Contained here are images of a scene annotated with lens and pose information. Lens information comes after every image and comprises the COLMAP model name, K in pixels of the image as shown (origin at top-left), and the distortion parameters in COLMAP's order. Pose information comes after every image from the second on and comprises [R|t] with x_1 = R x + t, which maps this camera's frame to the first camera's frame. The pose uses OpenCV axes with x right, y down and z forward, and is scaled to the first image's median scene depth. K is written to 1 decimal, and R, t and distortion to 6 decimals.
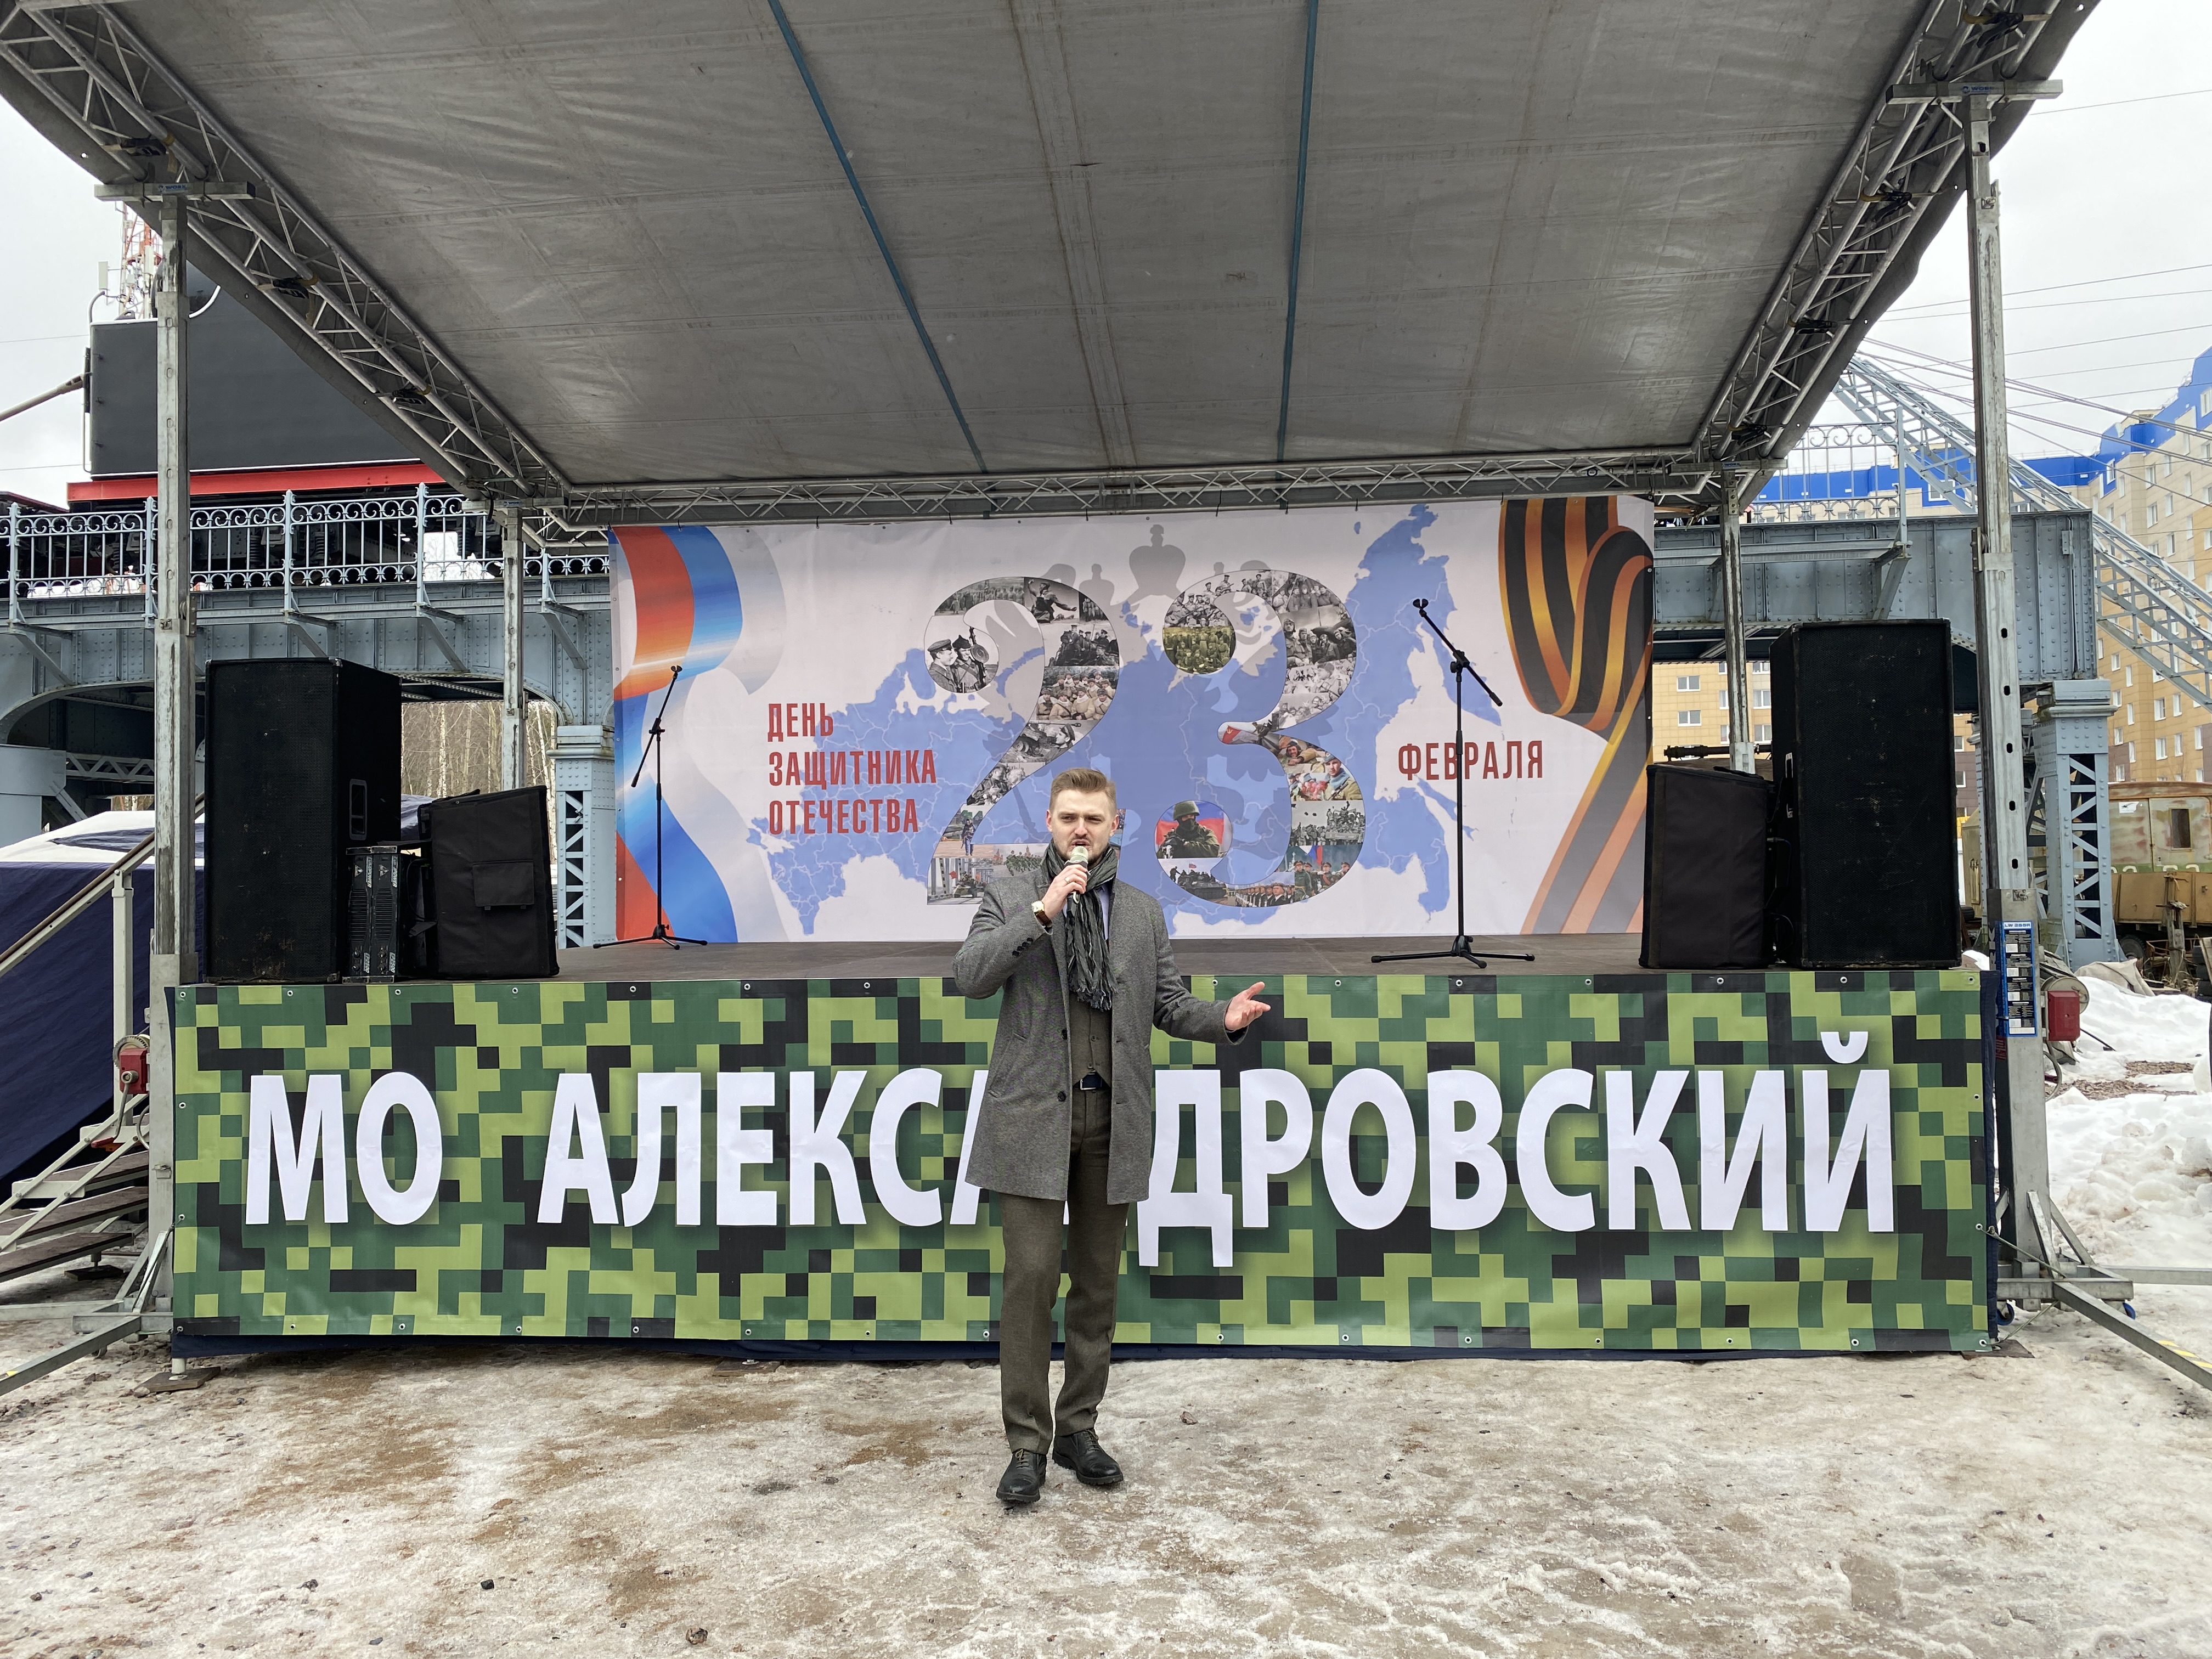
lens RADIAL K [[1684.7, 0, 1109.6], [0, 1684.7, 819.4], [0, 0, 1]] dist [0.063151, -0.063547]
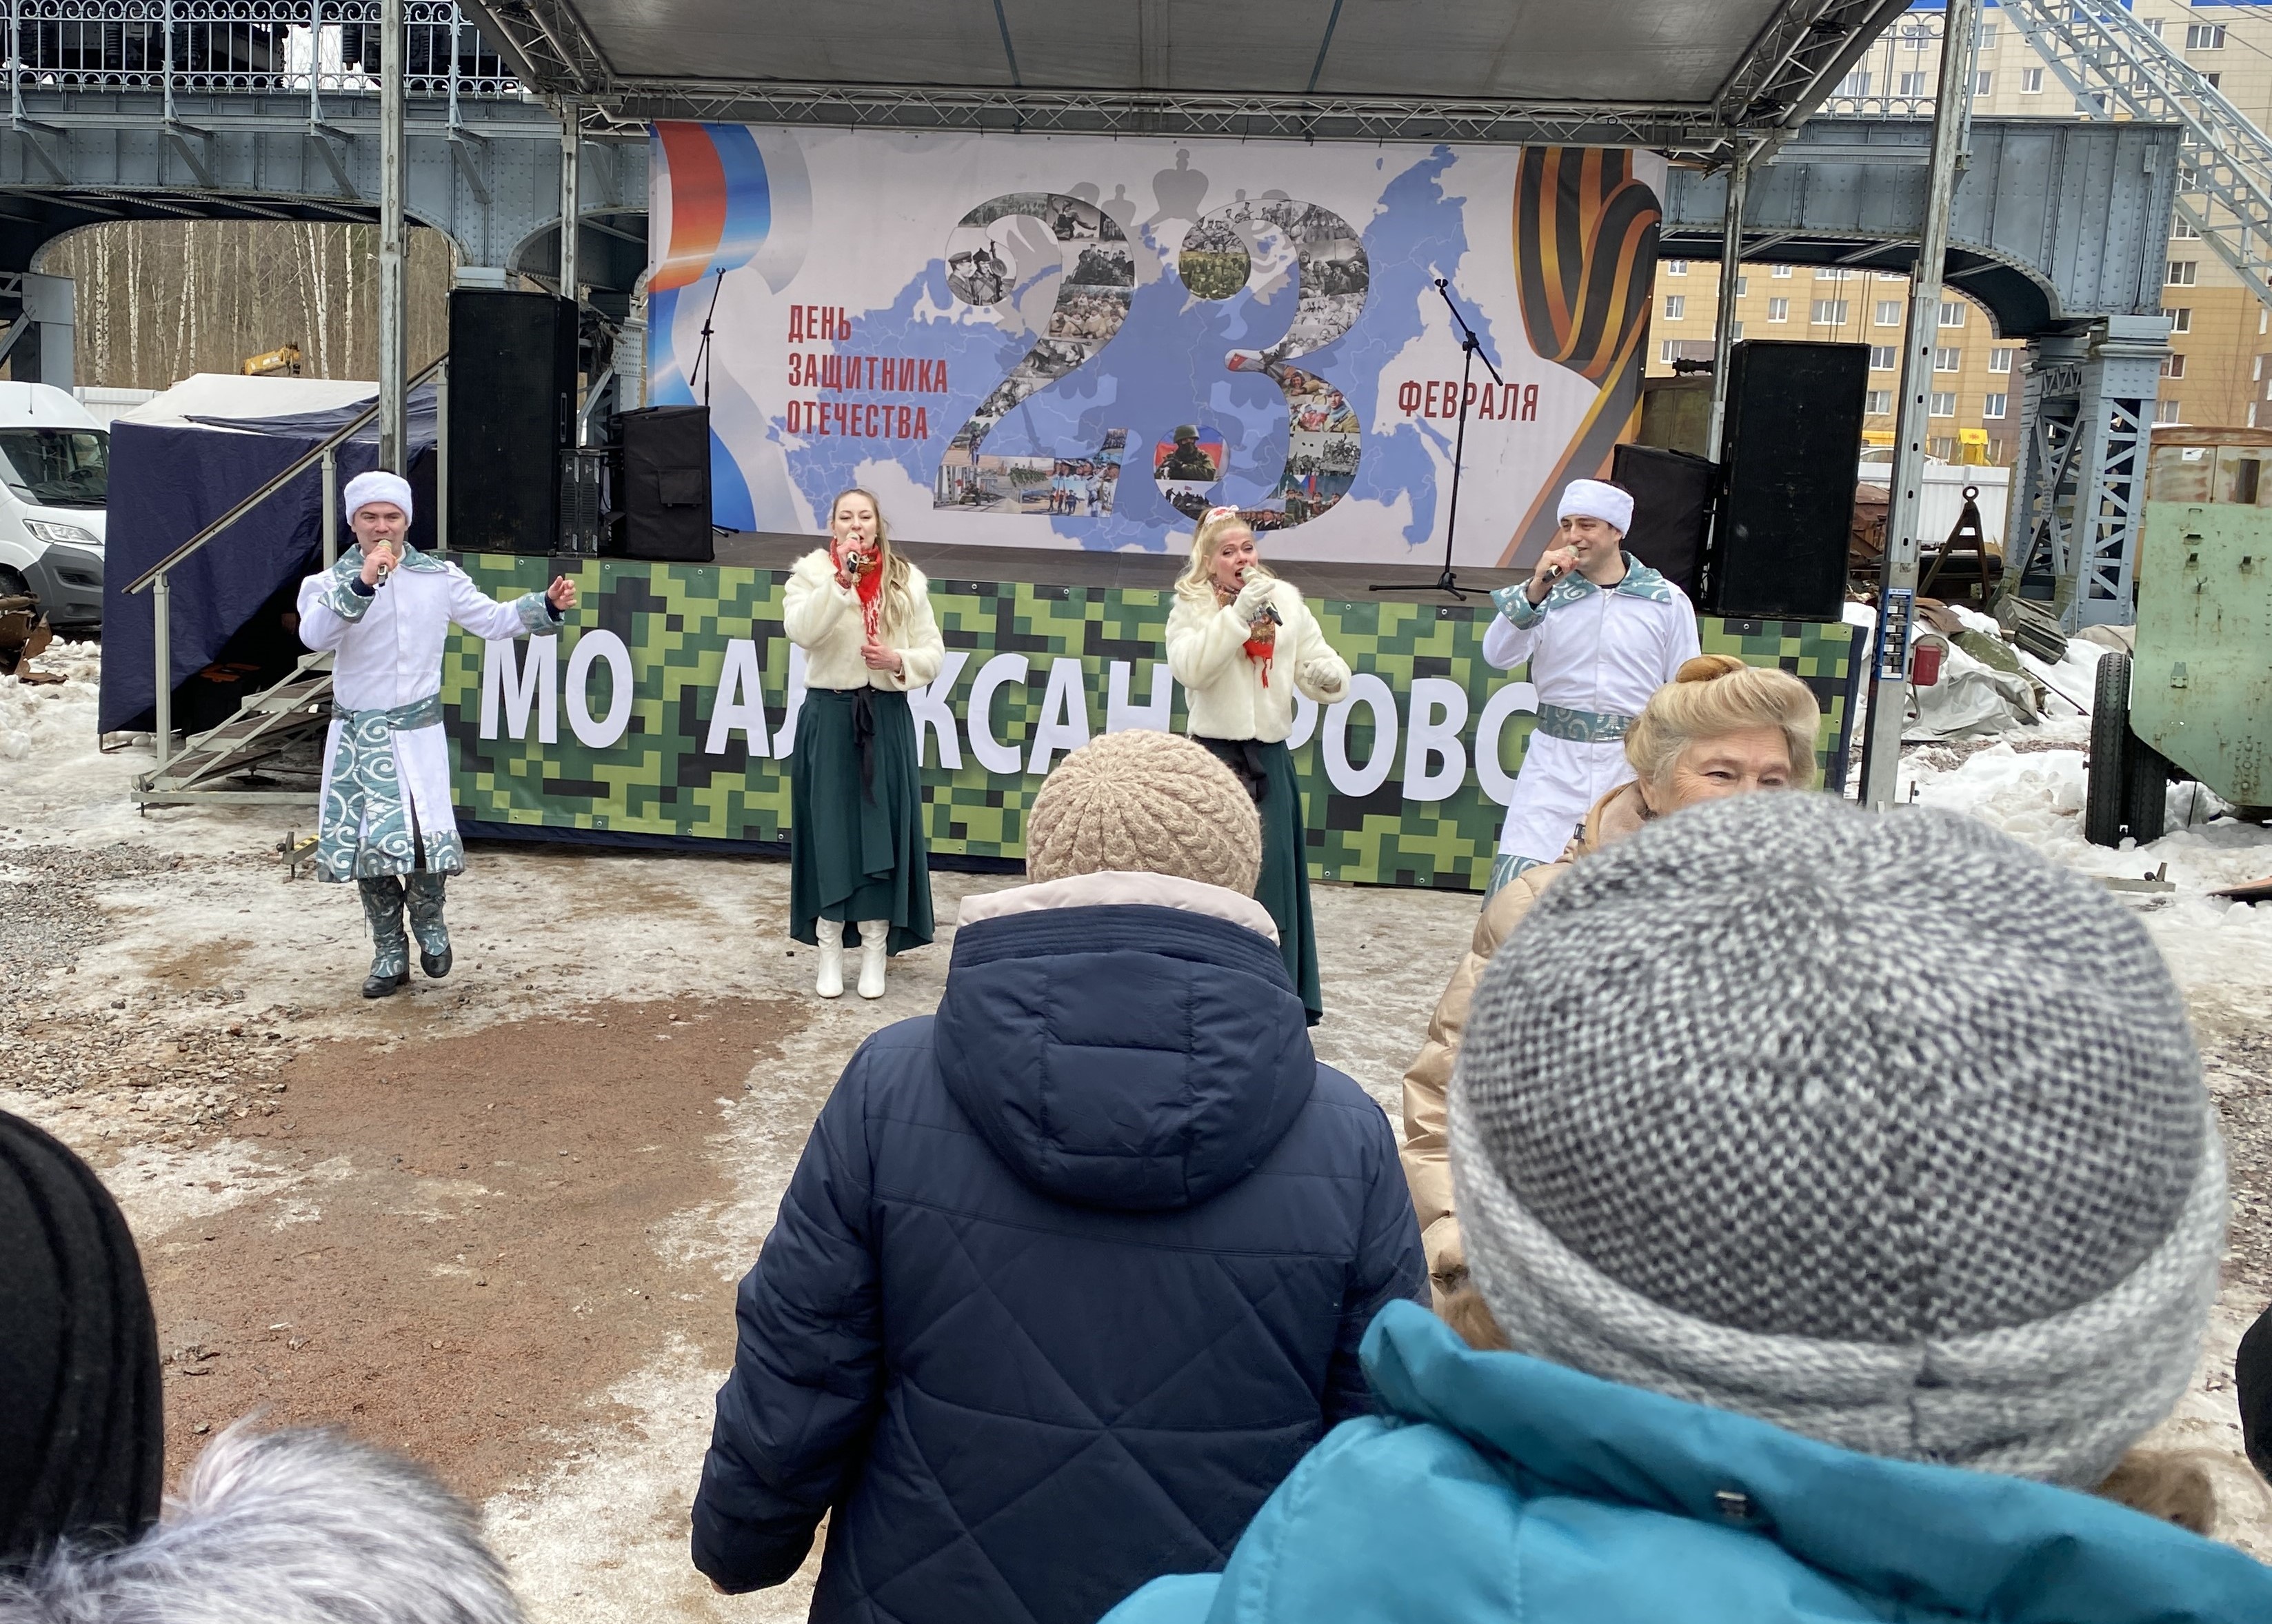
lens RADIAL K [[2120.6, 0, 875.9], [0, 2120.6, 769.3], [0, 0, 1]] dist [0.018123, 0.000000]
pose [[0.997402, 0.063883, -0.033305, -0.137664], [-0.056577, 0.980754, 0.186873, -0.052970], [0.044602, -0.184503, 0.981819, -0.525804]]
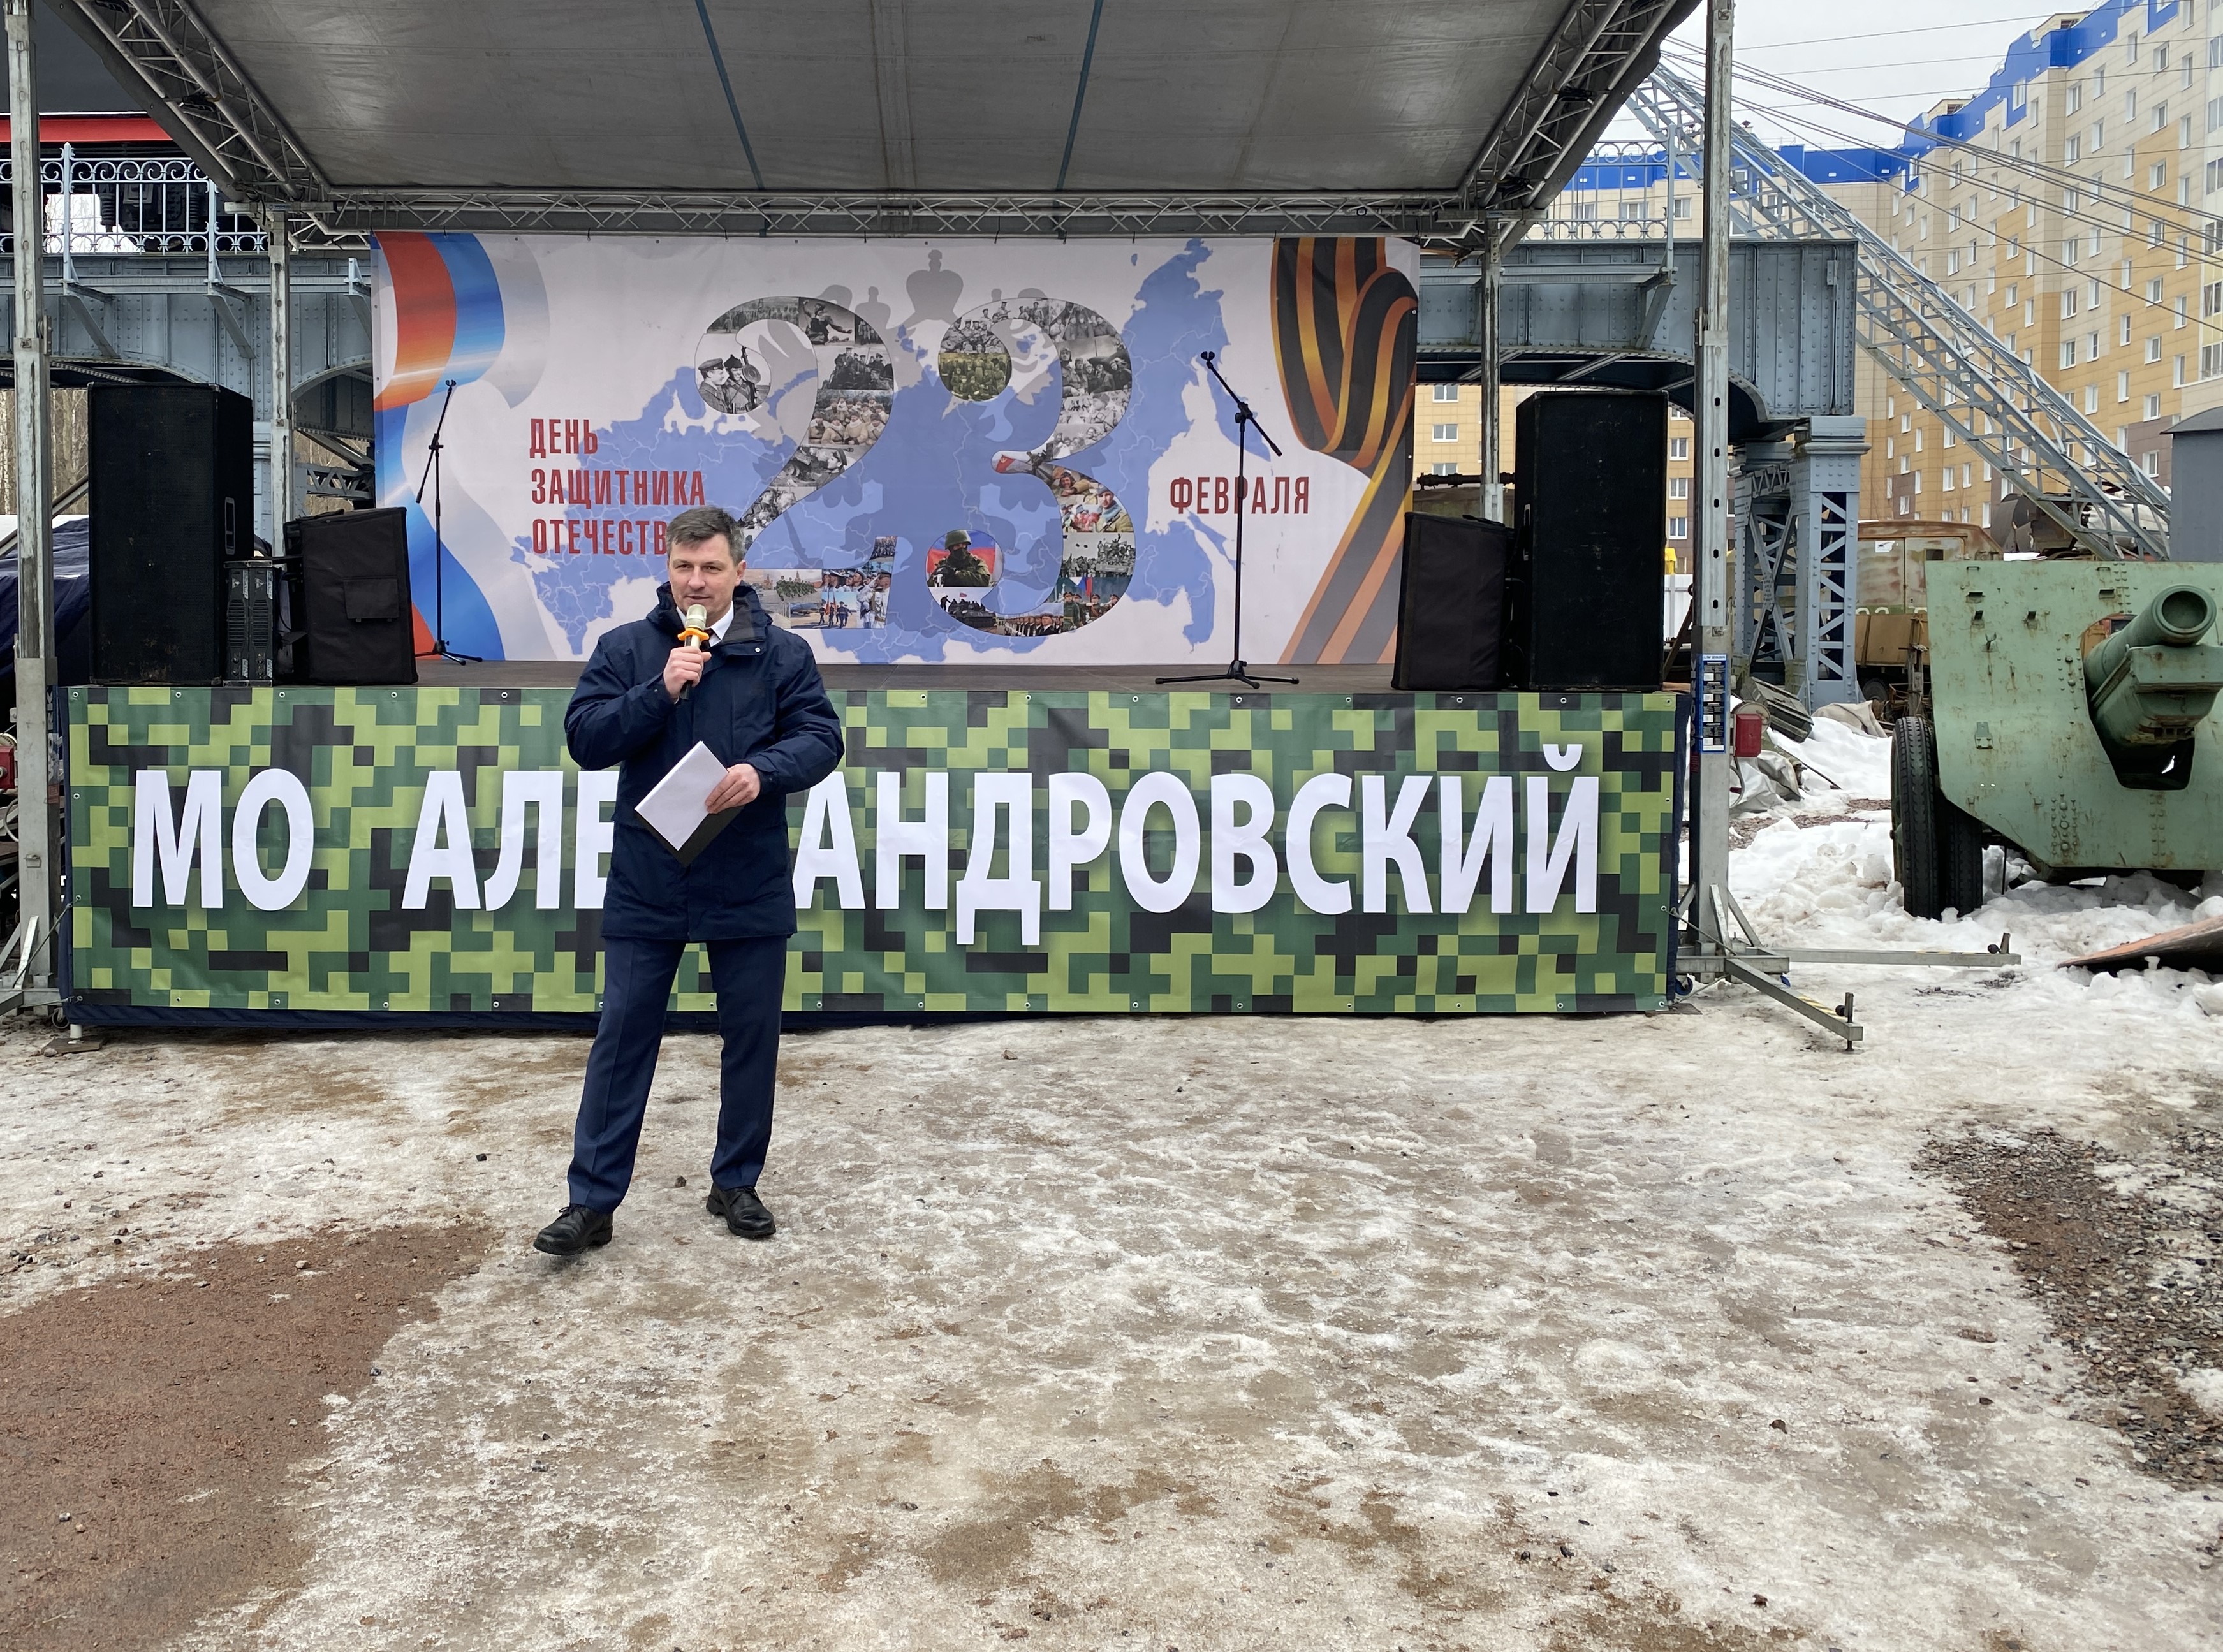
lens RADIAL K [[1968.7, 0, 935.1], [0, 1968.7, 690.7], [0, 0, 1]] dist [0.031396, -0.033983]
pose [[0.996757, 0.013981, 0.079252, -0.090947], [-0.020180, 0.996752, 0.077964, -0.008207], [-0.077904, -0.079310, 0.993801, -0.265351]]
